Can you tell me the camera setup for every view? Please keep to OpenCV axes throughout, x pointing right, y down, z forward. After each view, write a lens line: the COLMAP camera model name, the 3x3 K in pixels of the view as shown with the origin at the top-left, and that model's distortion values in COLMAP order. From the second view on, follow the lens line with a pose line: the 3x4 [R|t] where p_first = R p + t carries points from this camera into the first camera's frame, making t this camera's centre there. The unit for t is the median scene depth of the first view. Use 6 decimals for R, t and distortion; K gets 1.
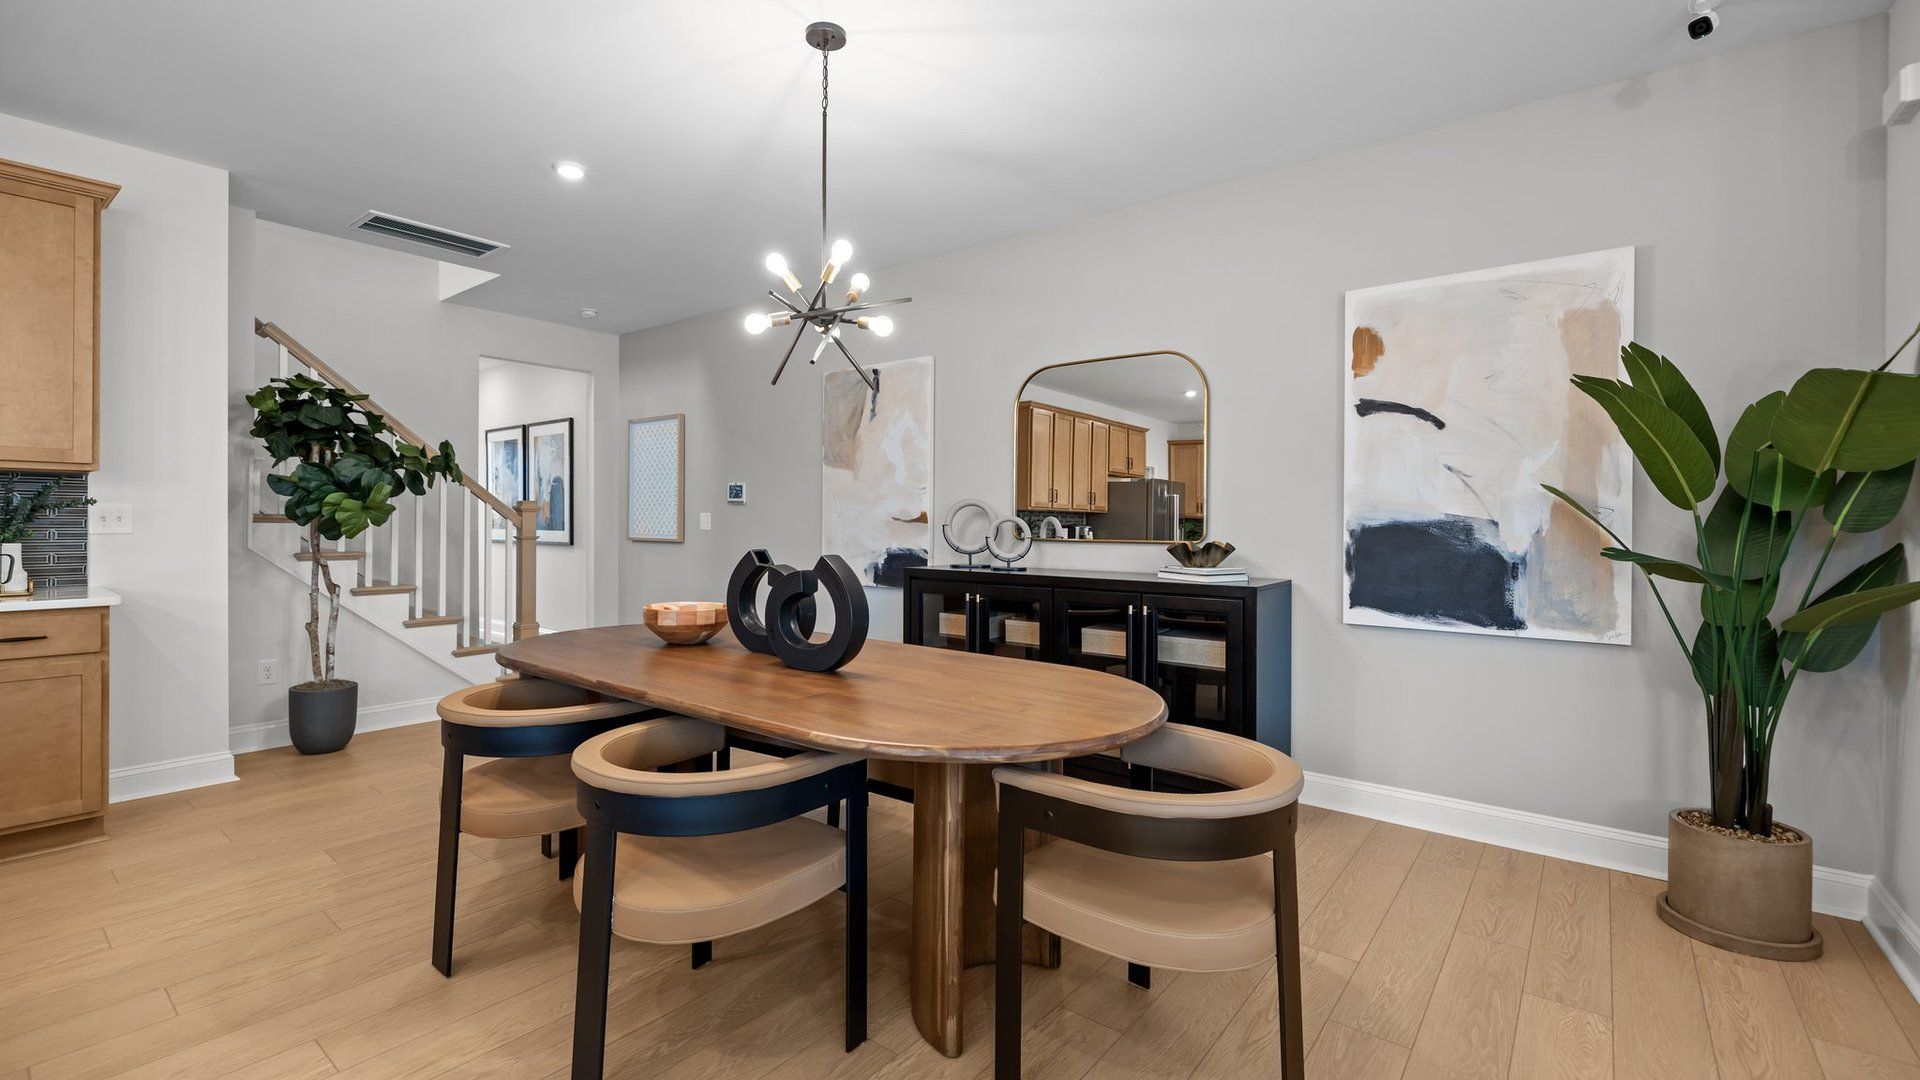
lens RADIAL K [[814.8, 0, 944.7], [0, 814.8, 529.2], [0, 0, 1]] dist [-0.000513, -0.000049]
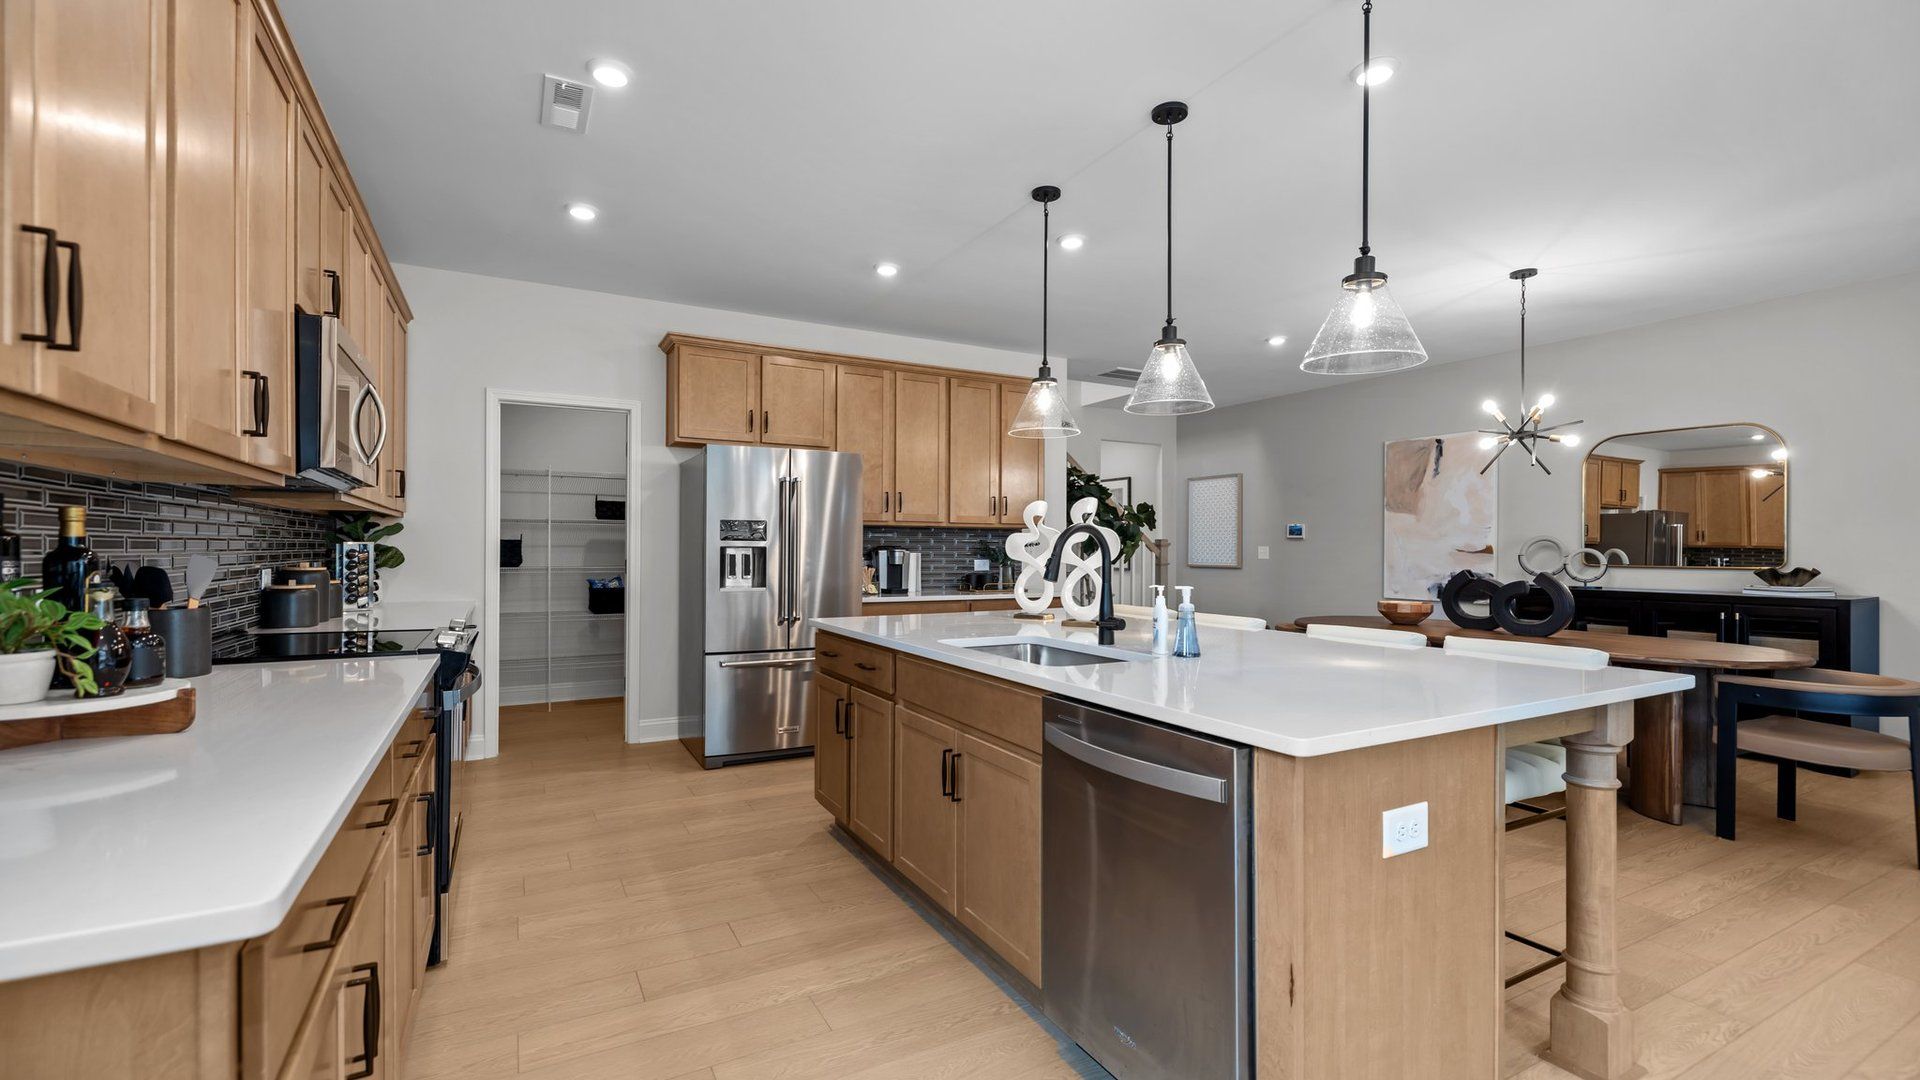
lens RADIAL K [[814.8, 0, 944.7], [0, 814.8, 552.2], [0, 0, 1]] dist [-0.000513, -0.000049]
pose [[0.920591, -0.002685, -0.390519, -0.451871], [-0.000754, 0.999962, -0.008652, 0.003025], [0.390528, 0.008259, 0.920554, -0.804429]]
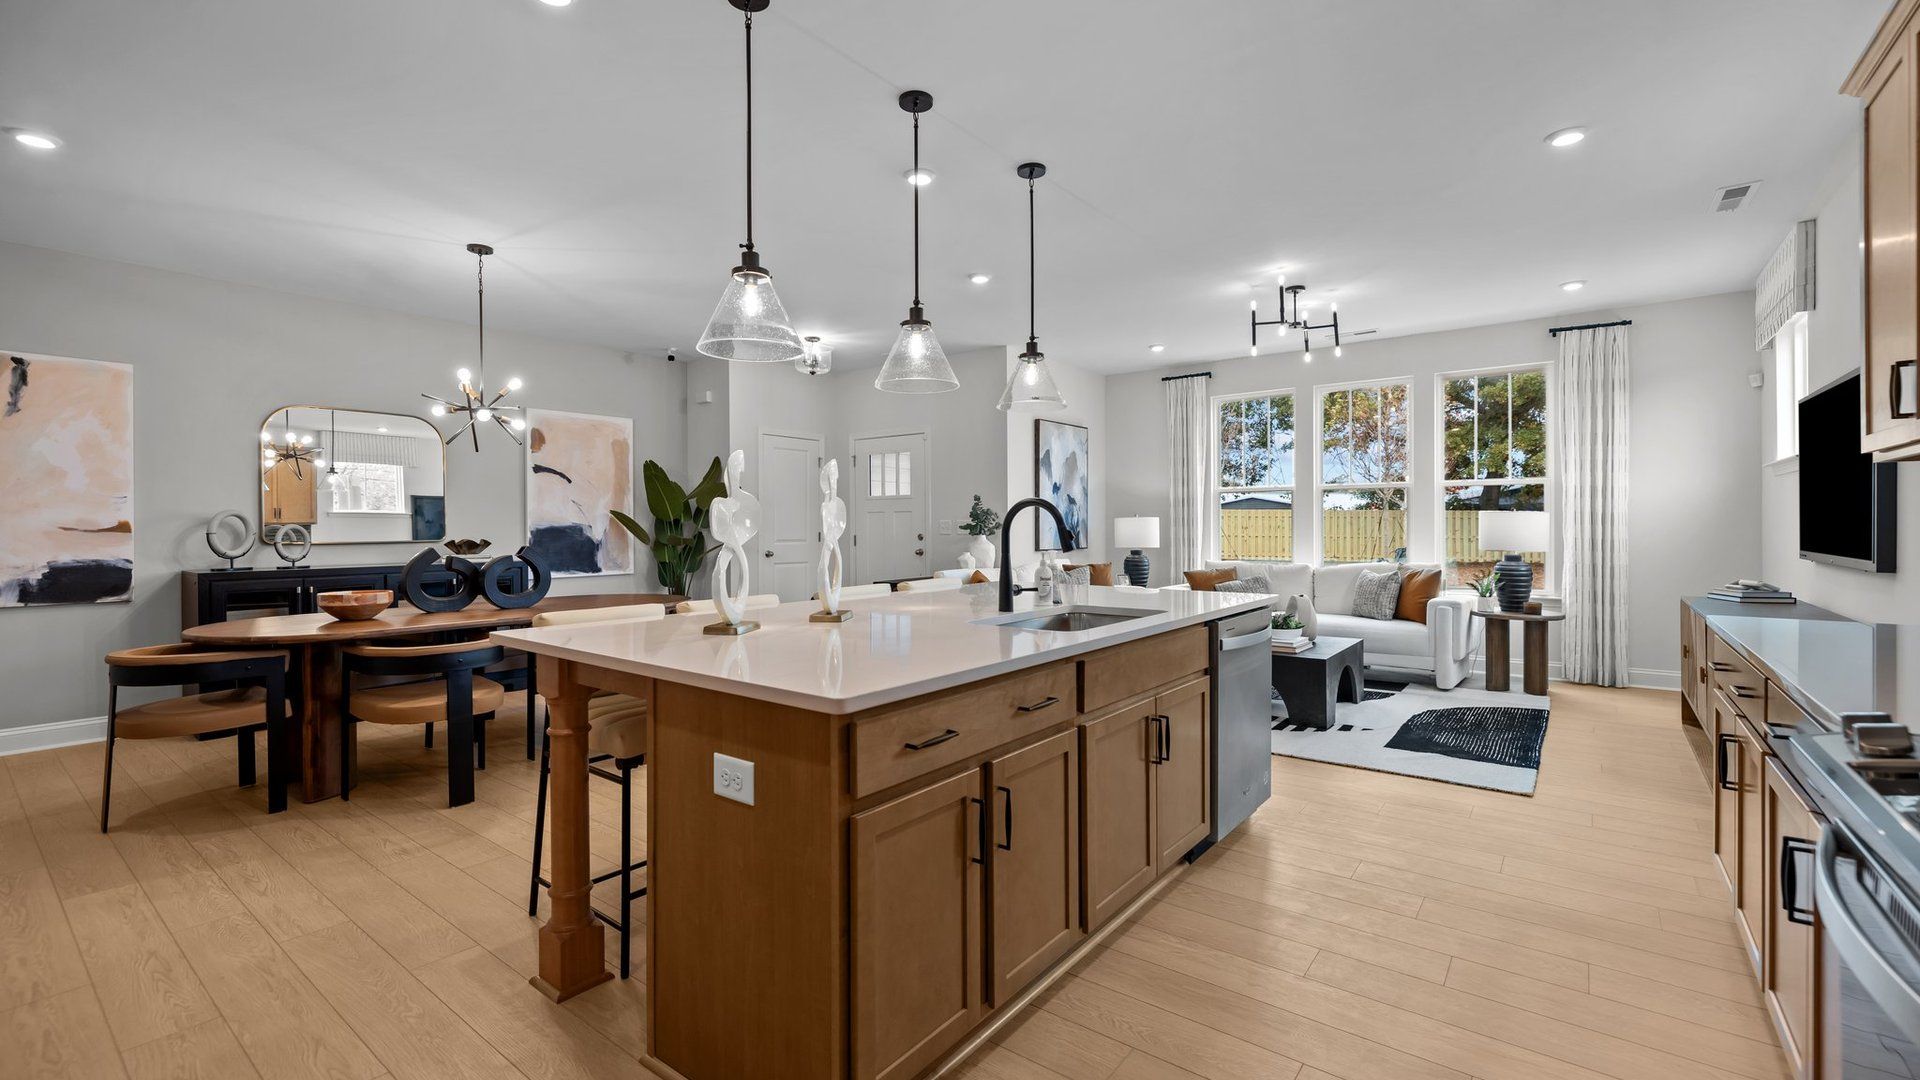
lens RADIAL K [[814.8, 0, 953.9], [0, 814.8, 526.4], [0, 0, 1]] dist [-0.000513, -0.000049]
pose [[-0.013329, -0.008539, 0.999875, -1.415562], [0.015718, 0.999838, 0.008748, -0.010617], [-0.999788, 0.015832, -0.013192, 0.014484]]
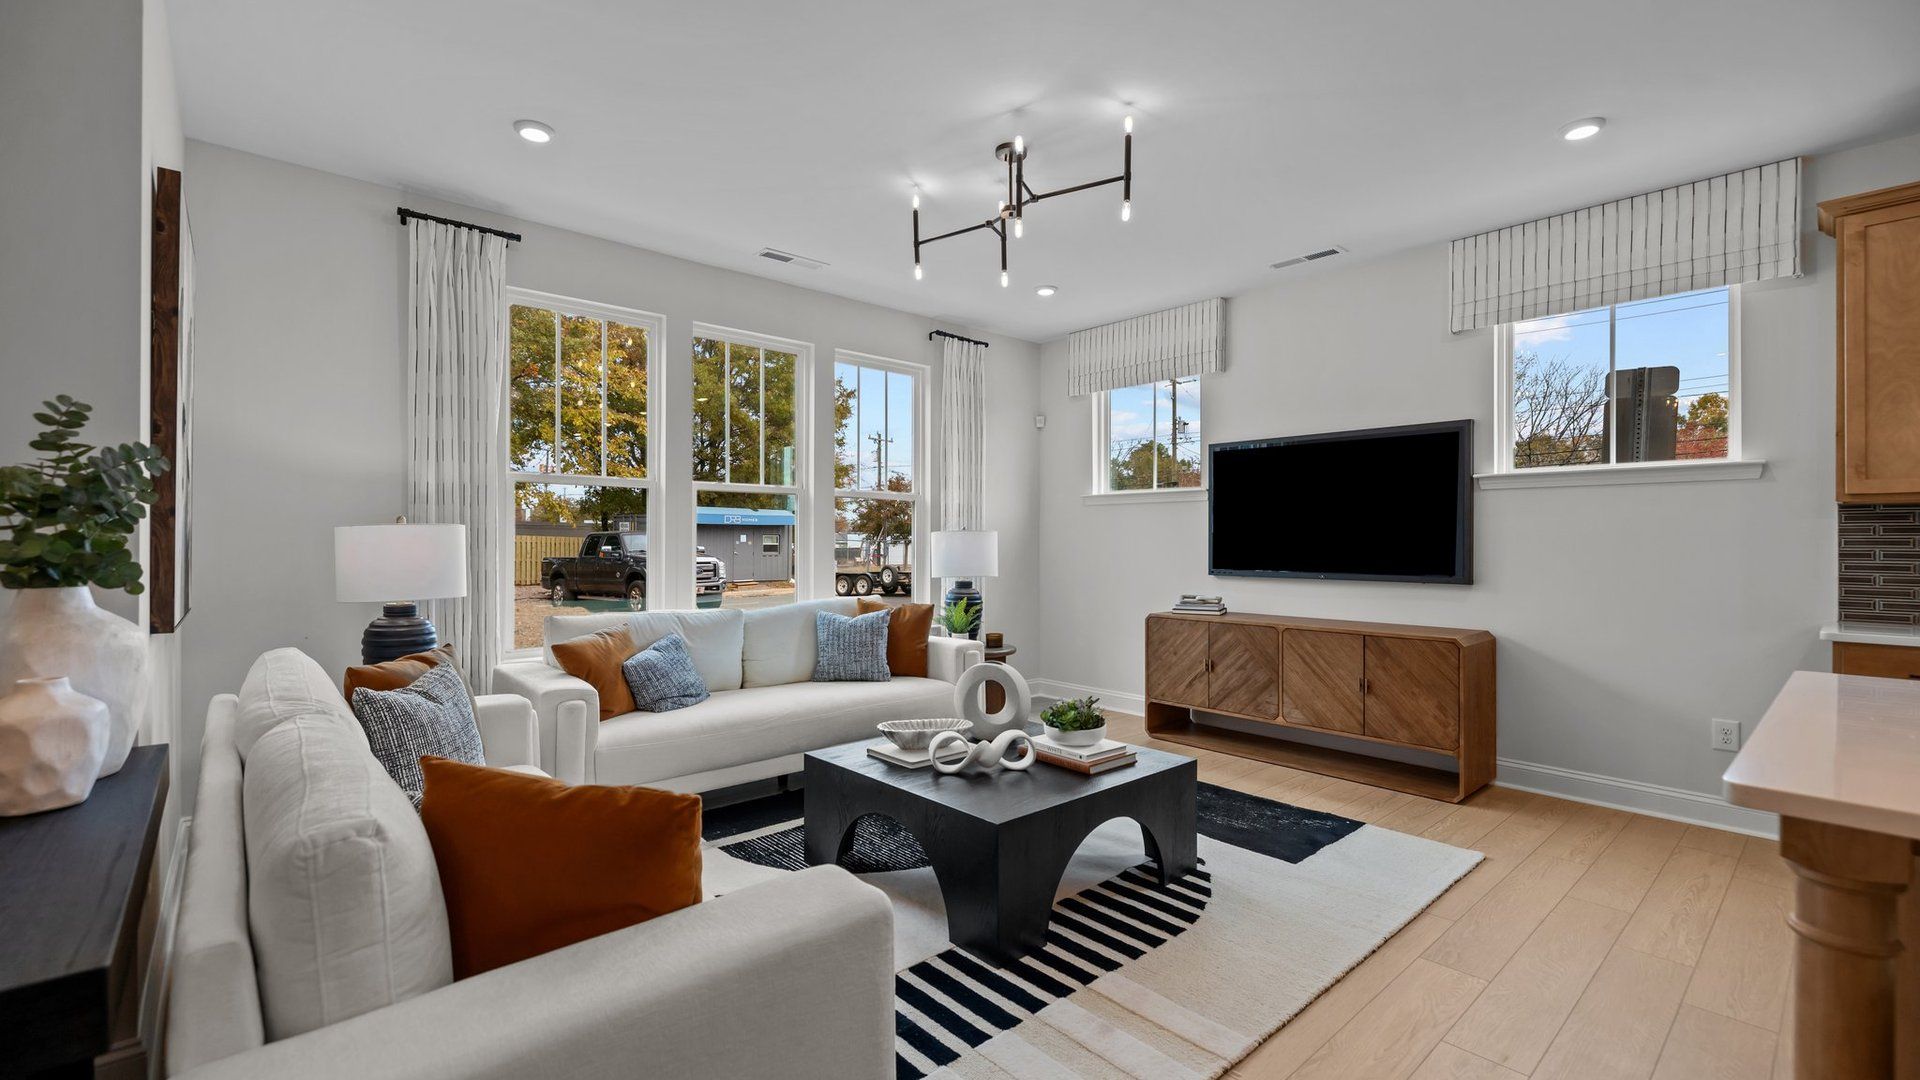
lens RADIAL K [[814.8, 0, 958.5], [0, 814.8, 546.8], [0, 0, 1]] dist [-0.000513, -0.000049]
pose [[-0.985059, -0.010687, 0.171886, 0.027585], [-0.008050, 0.999839, 0.016036, -0.002199], [-0.172030, 0.014413, -0.984986, 0.270809]]
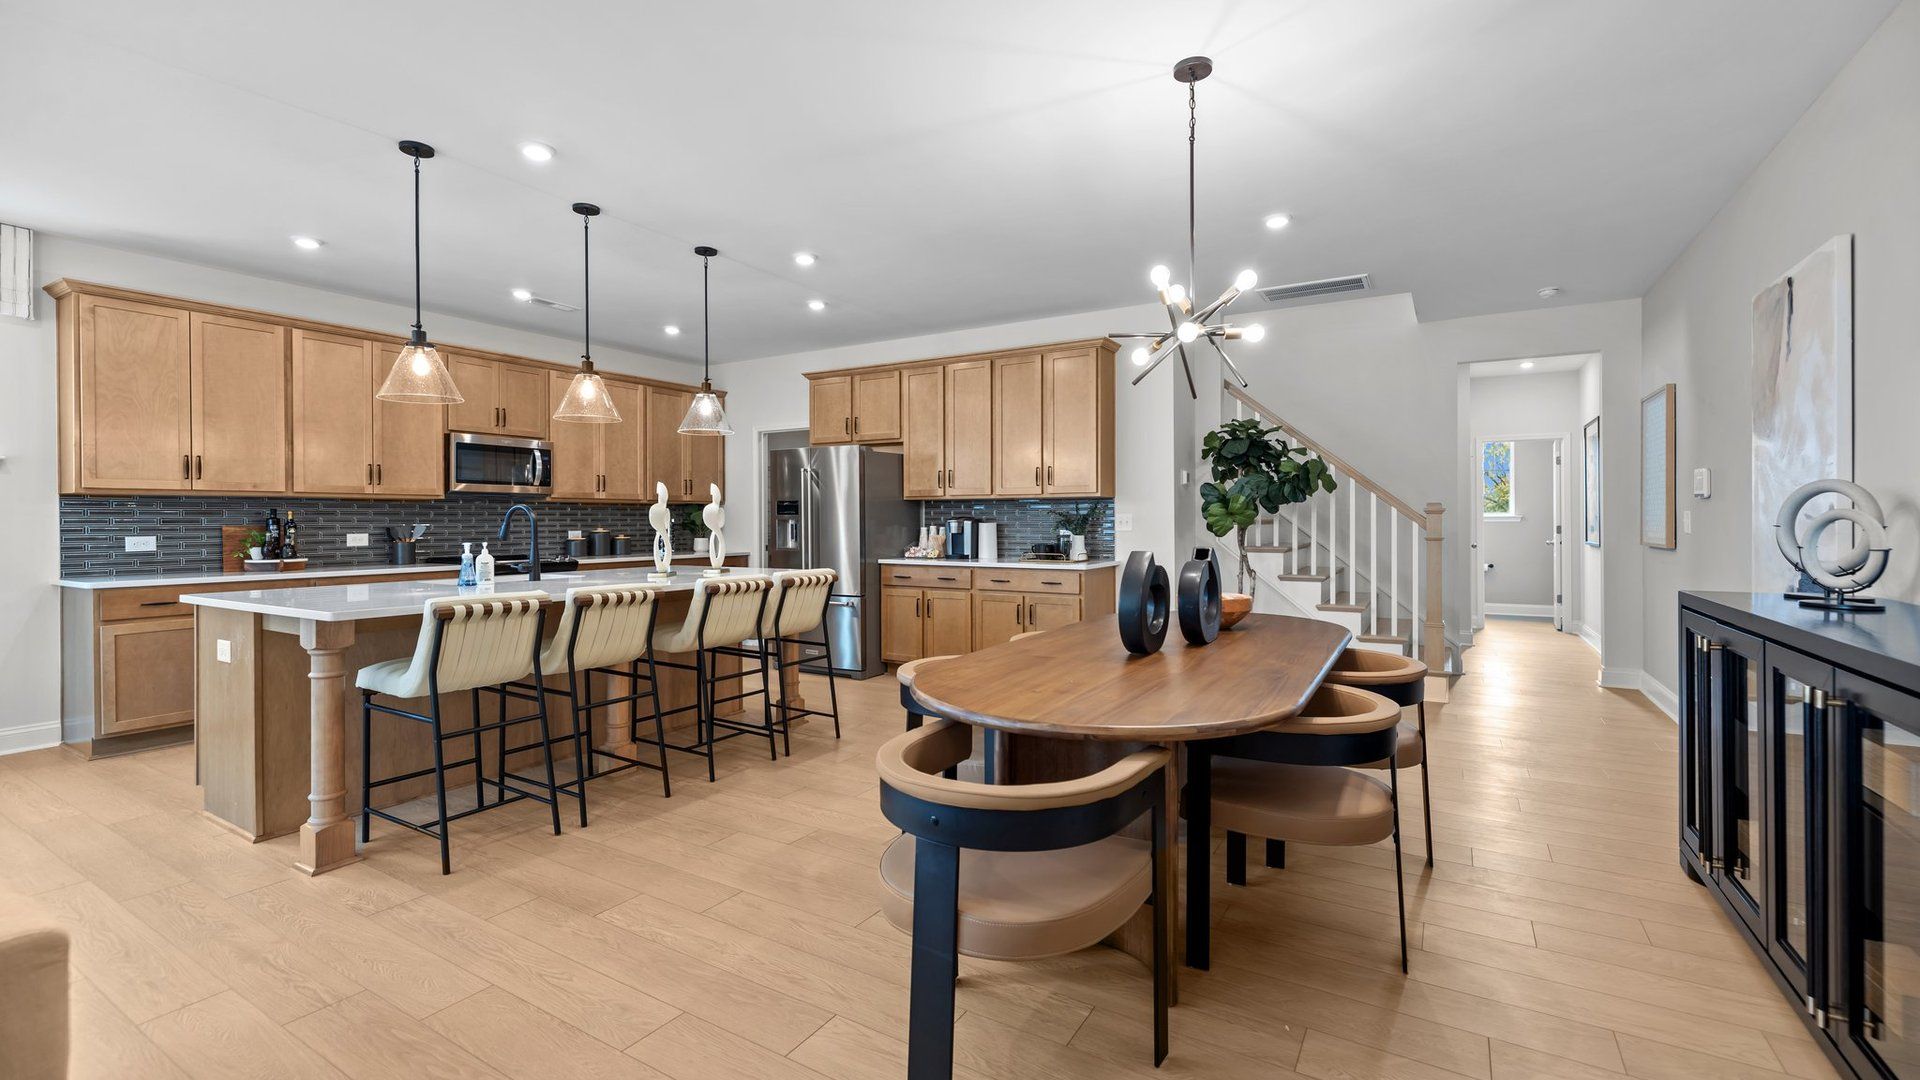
lens RADIAL K [[812.3, 0, 960.9], [0, 812.3, 524.2], [0, 0, 1]] dist [-0.002856, -0.000049]
pose [[0.134440, -0.003181, -0.990917, 0.649264], [-0.006189, 0.999973, -0.004050, 0.000374], [0.990902, 0.006677, 0.134417, 0.414071]]
